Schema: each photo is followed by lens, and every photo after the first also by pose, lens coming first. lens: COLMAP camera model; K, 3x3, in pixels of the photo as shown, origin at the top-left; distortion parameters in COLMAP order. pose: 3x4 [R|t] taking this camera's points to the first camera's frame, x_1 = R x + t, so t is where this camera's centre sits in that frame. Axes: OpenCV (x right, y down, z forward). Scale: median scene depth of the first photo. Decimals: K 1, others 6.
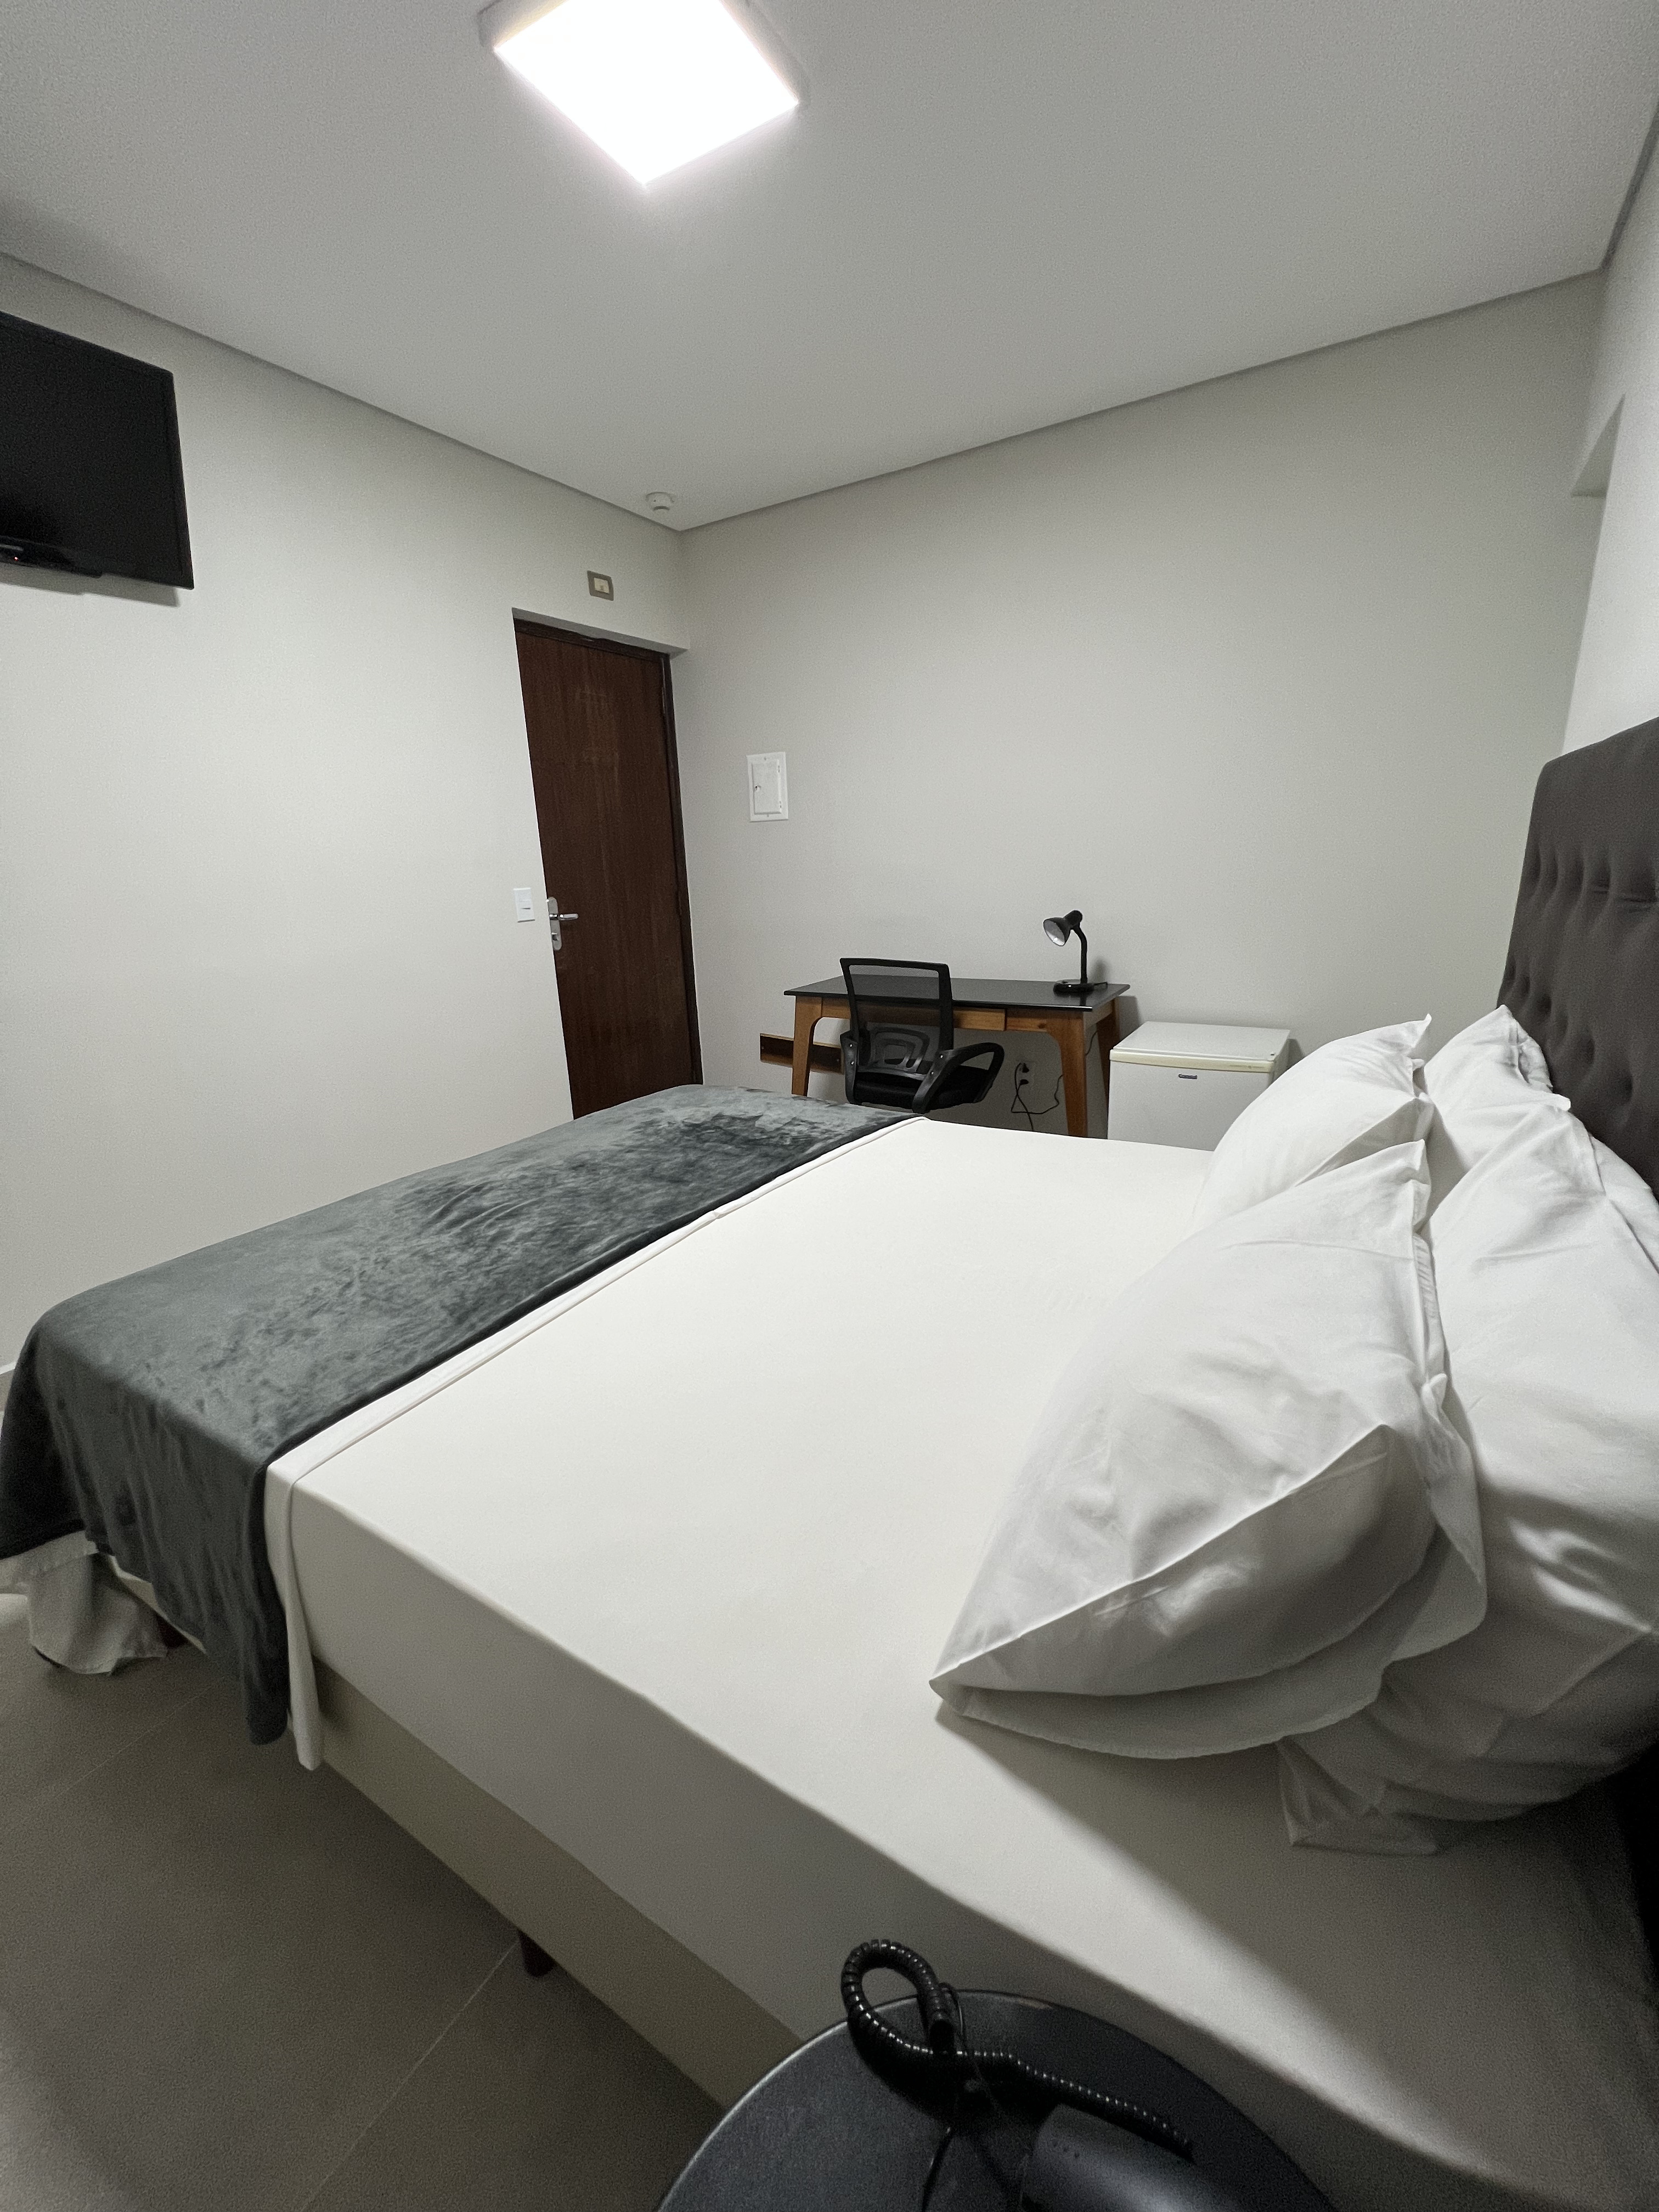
lens RADIAL K [[882.7, 0, 829.5], [0, 882.7, 1106.0], [0, 0, 1]] dist [-0.001839, 0.000473]
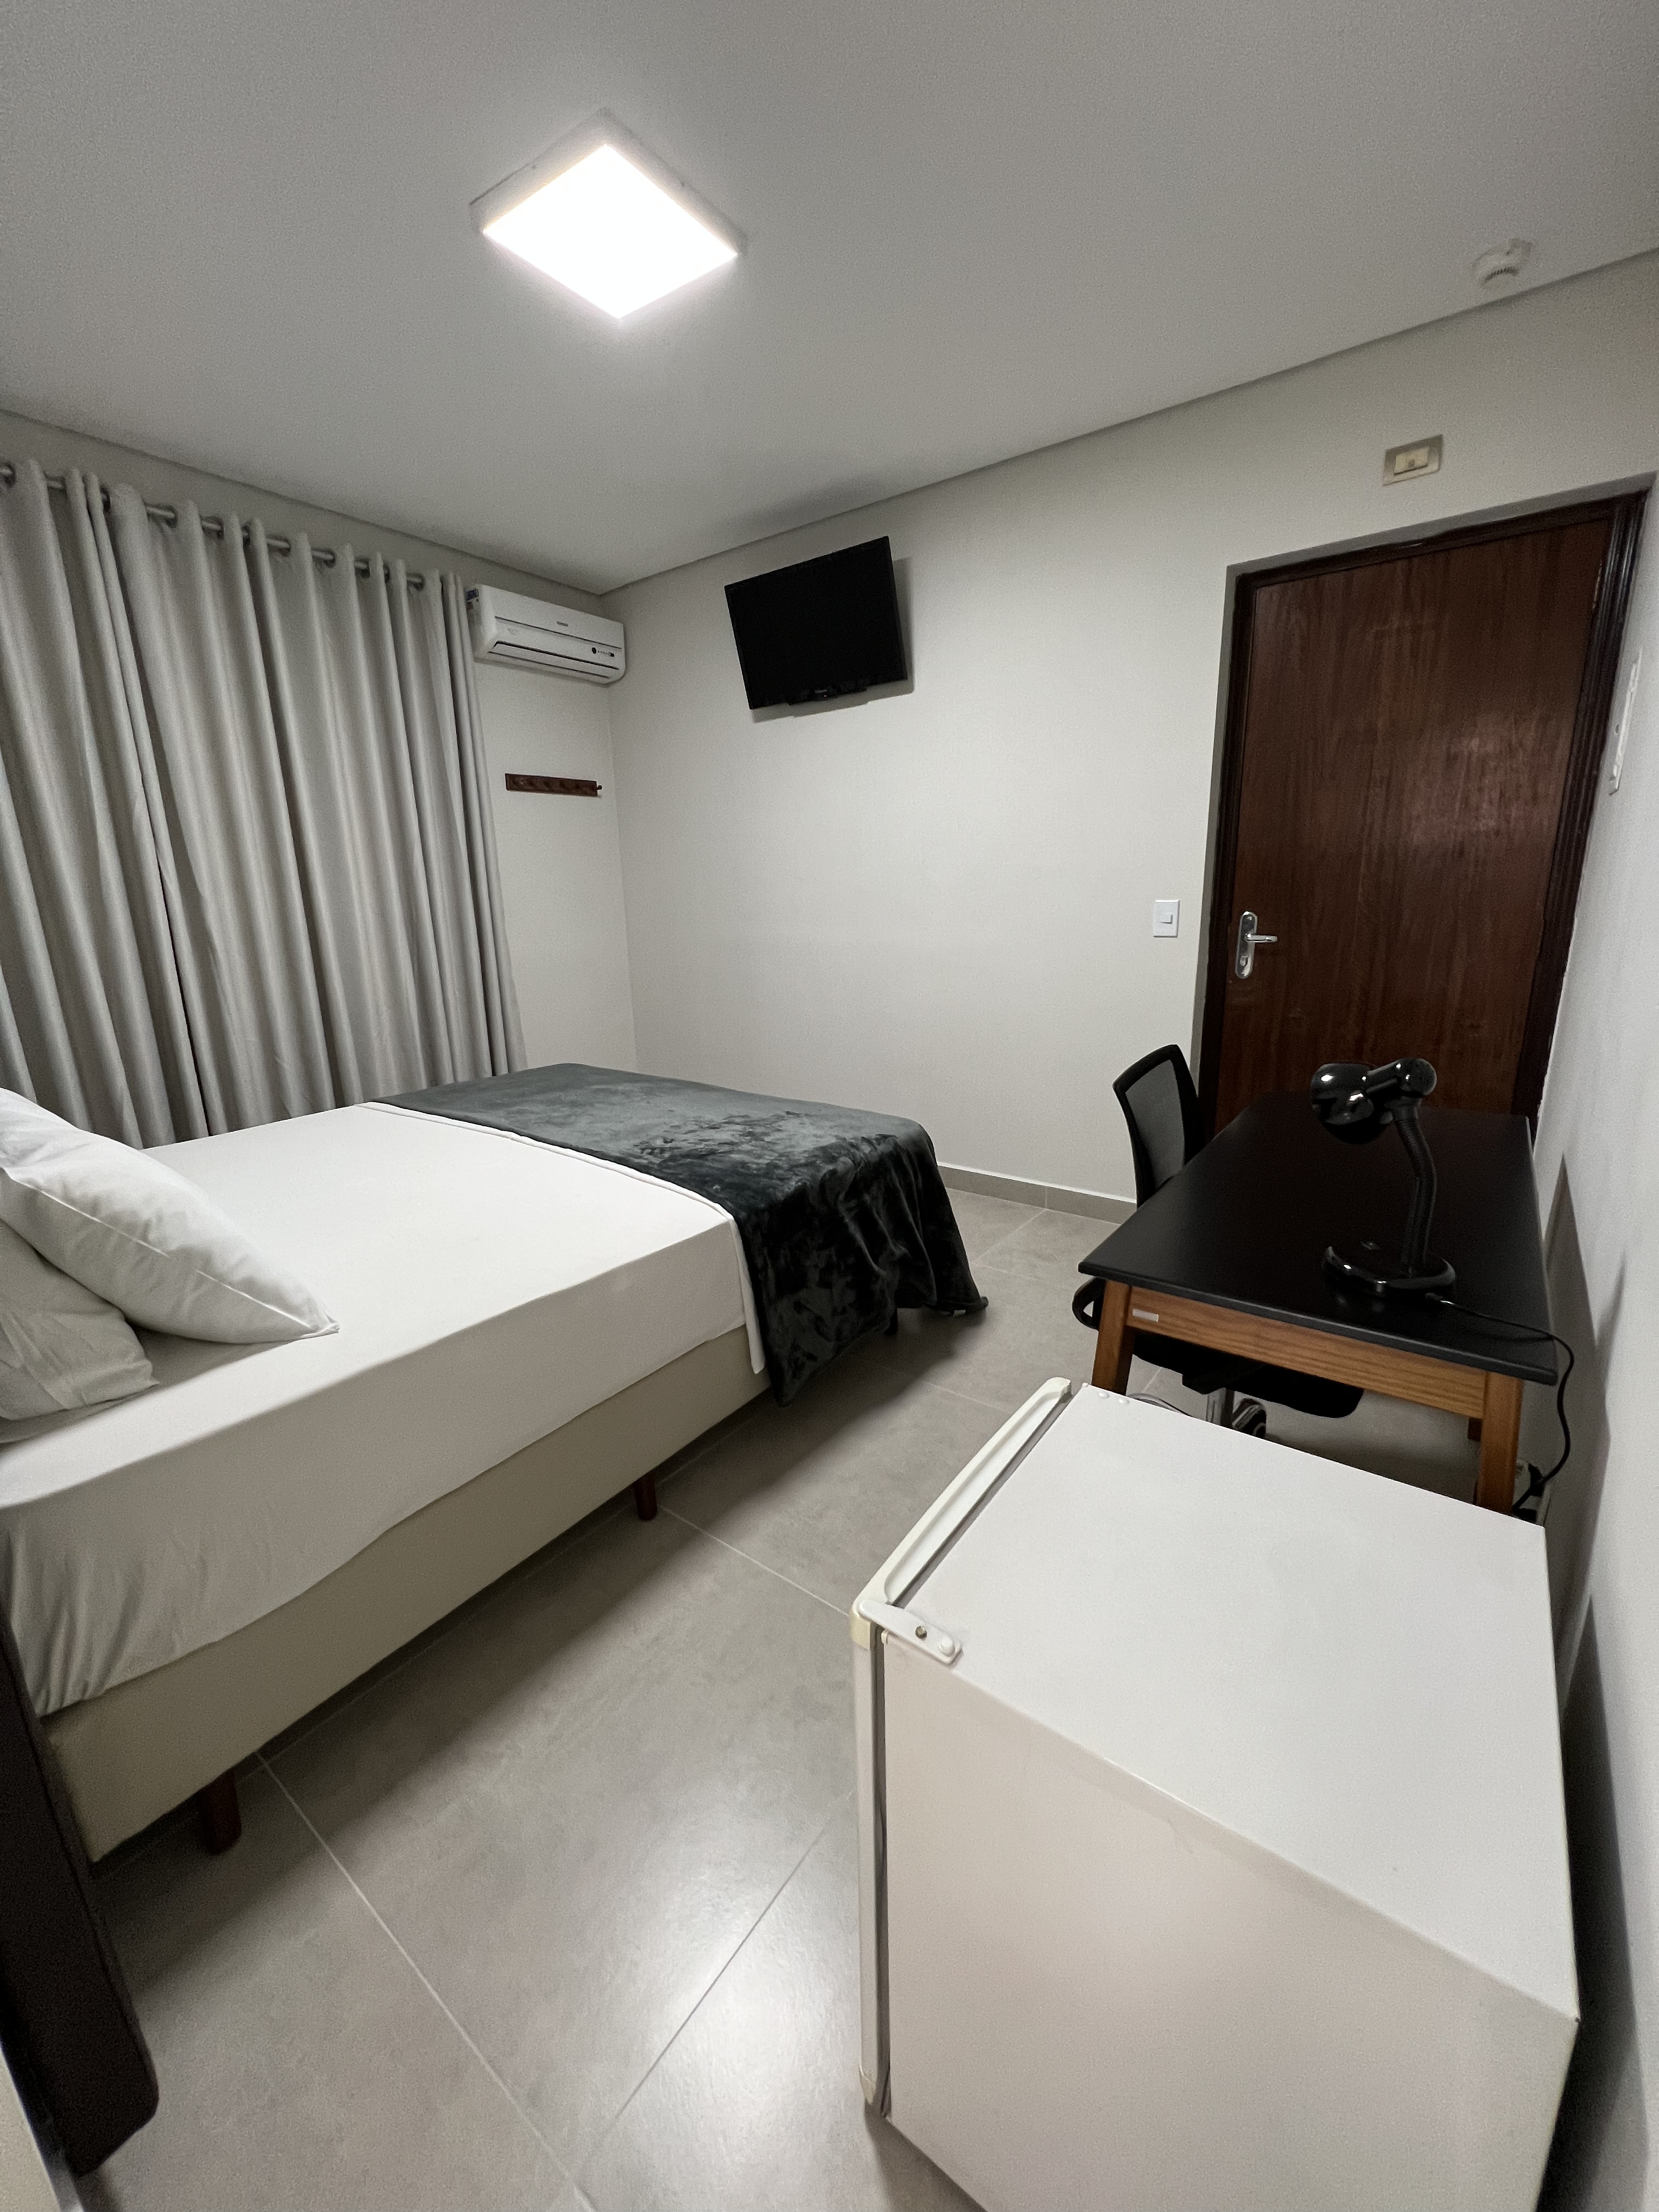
lens RADIAL K [[882.7, 0, 829.5], [0, 882.7, 1106.0], [0, 0, 1]] dist [-0.001839, 0.000473]
pose [[-0.080064, 0.281925, -0.956090, 1.501630], [-0.248060, 0.923358, 0.293046, -0.598014], [0.965431, 0.260630, -0.003994, 1.890327]]
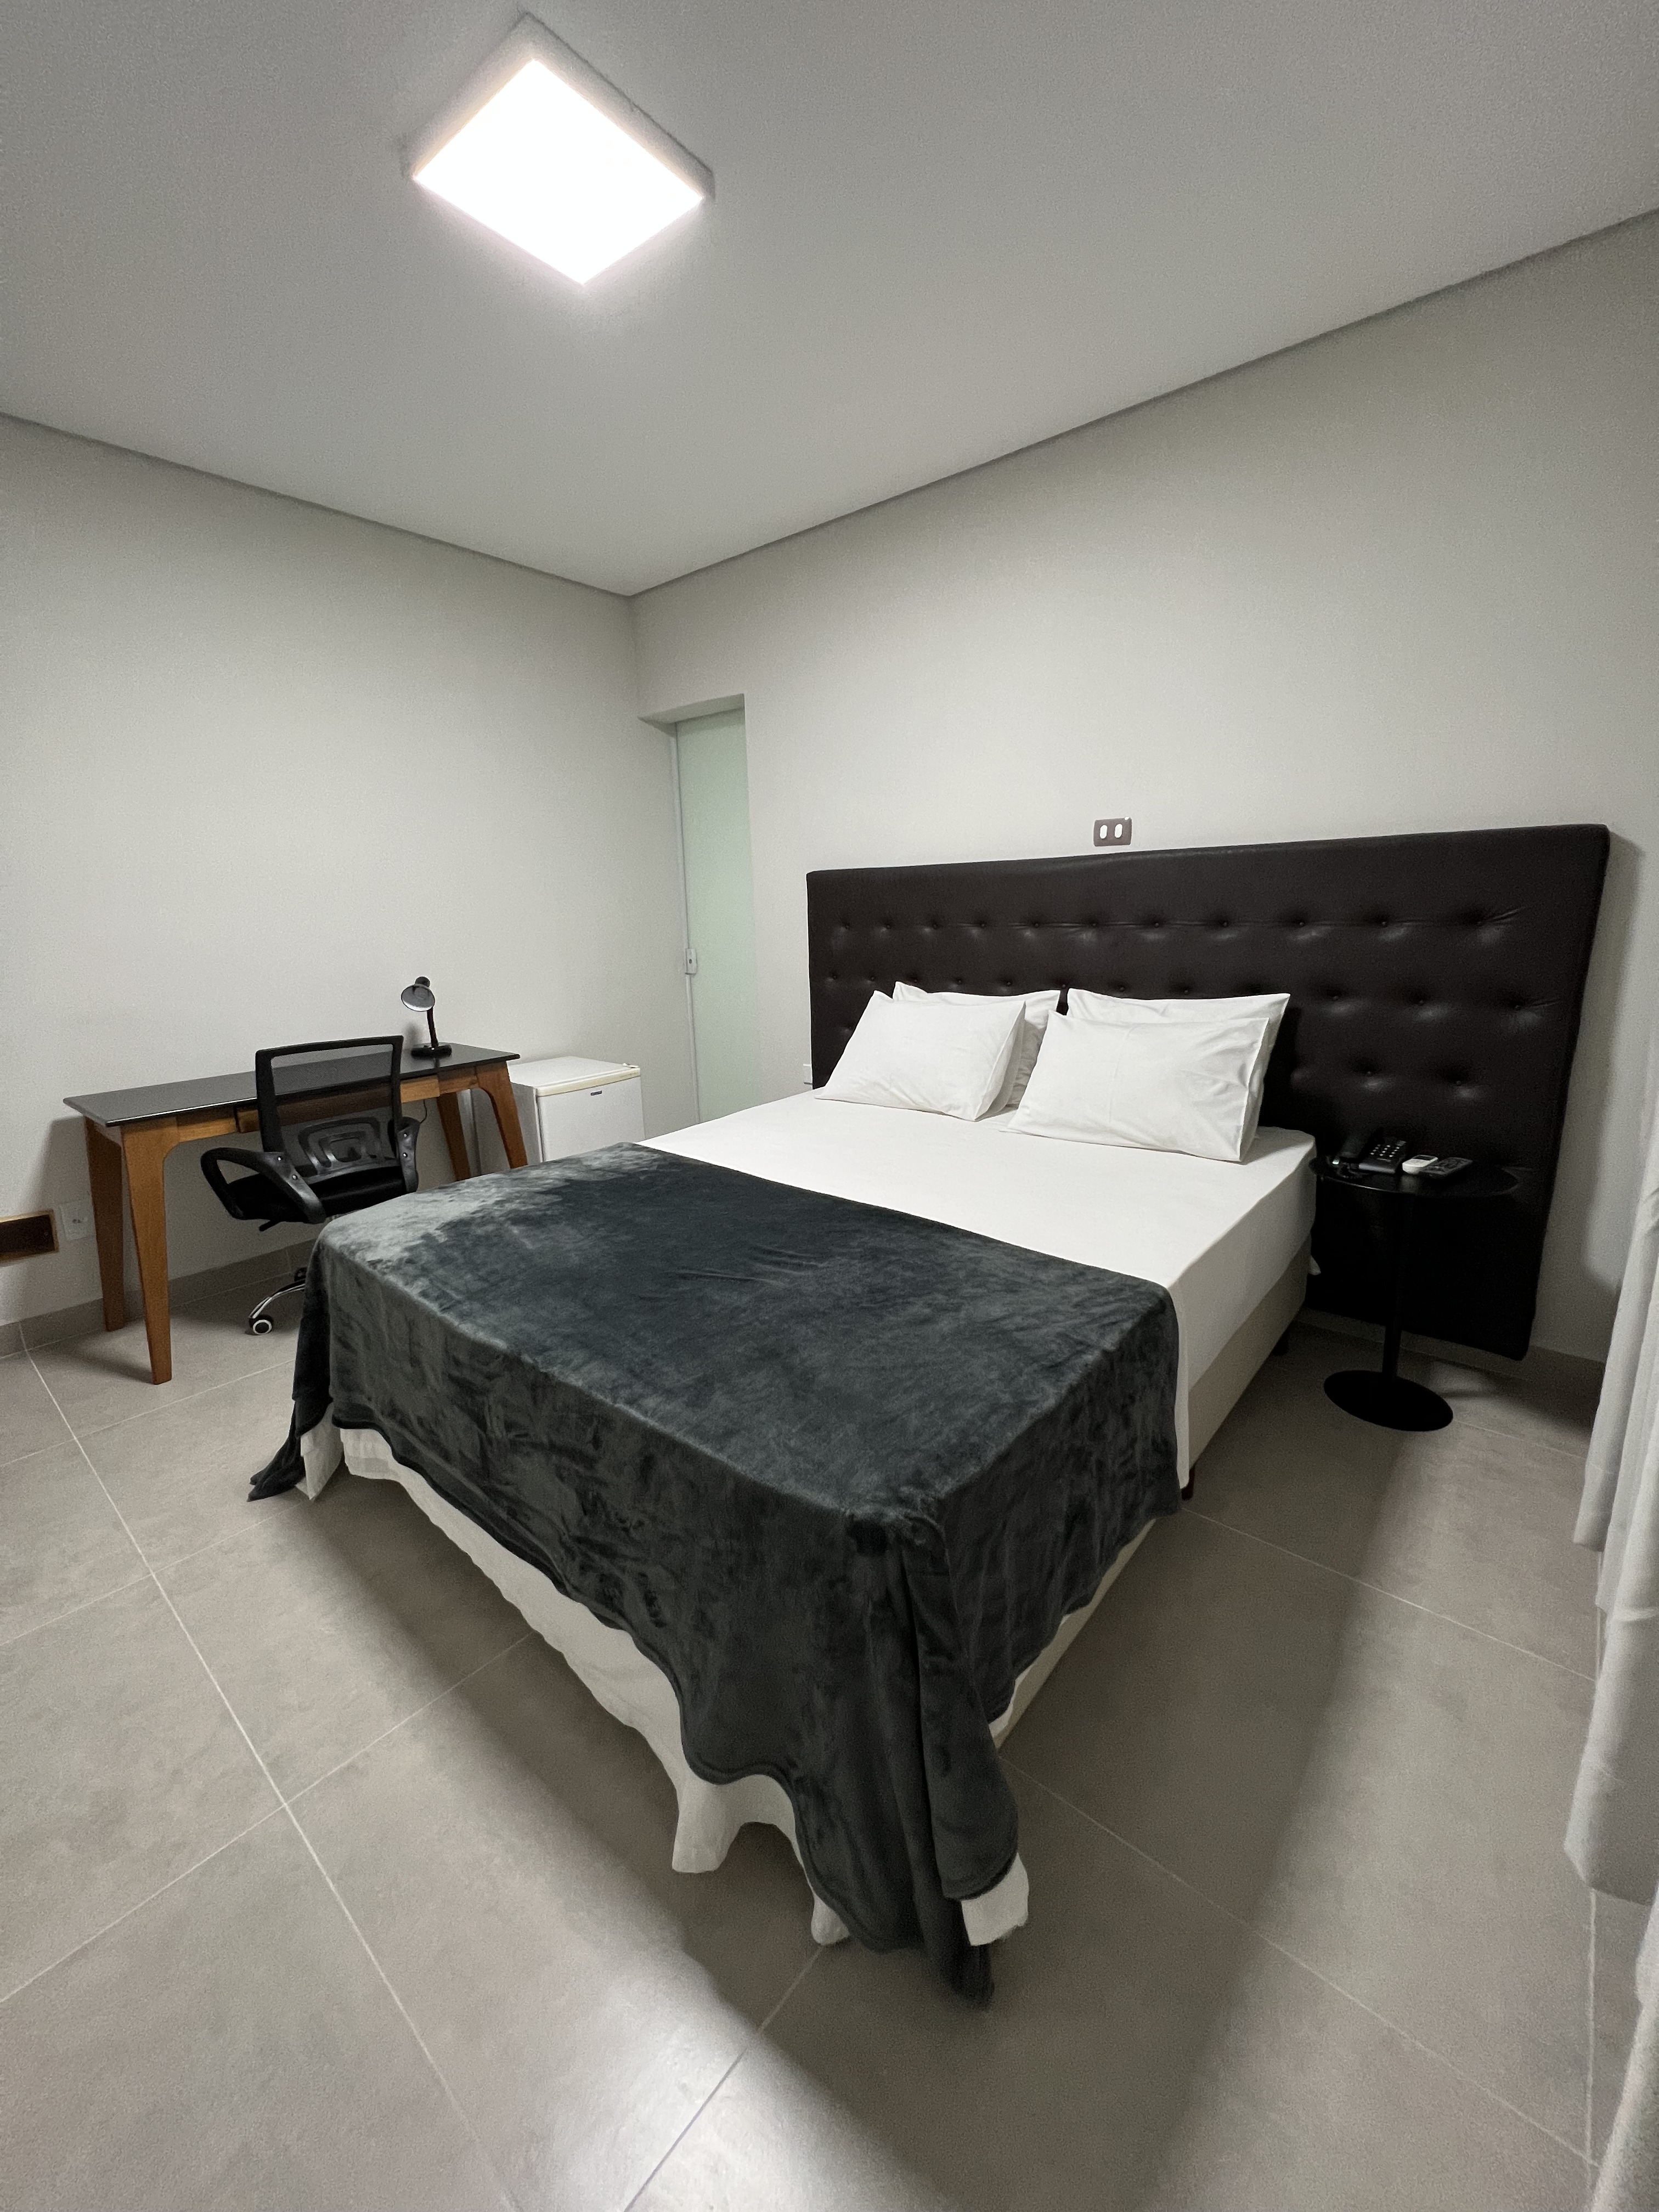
lens RADIAL K [[882.7, 0, 829.5], [0, 882.7, 1106.0], [0, 0, 1]] dist [-0.001839, 0.000473]
pose [[0.140501, -0.187425, 0.972179, -1.652039], [0.288868, 0.946956, 0.140814, -0.203608], [-0.947003, 0.261047, 0.187190, 0.925929]]
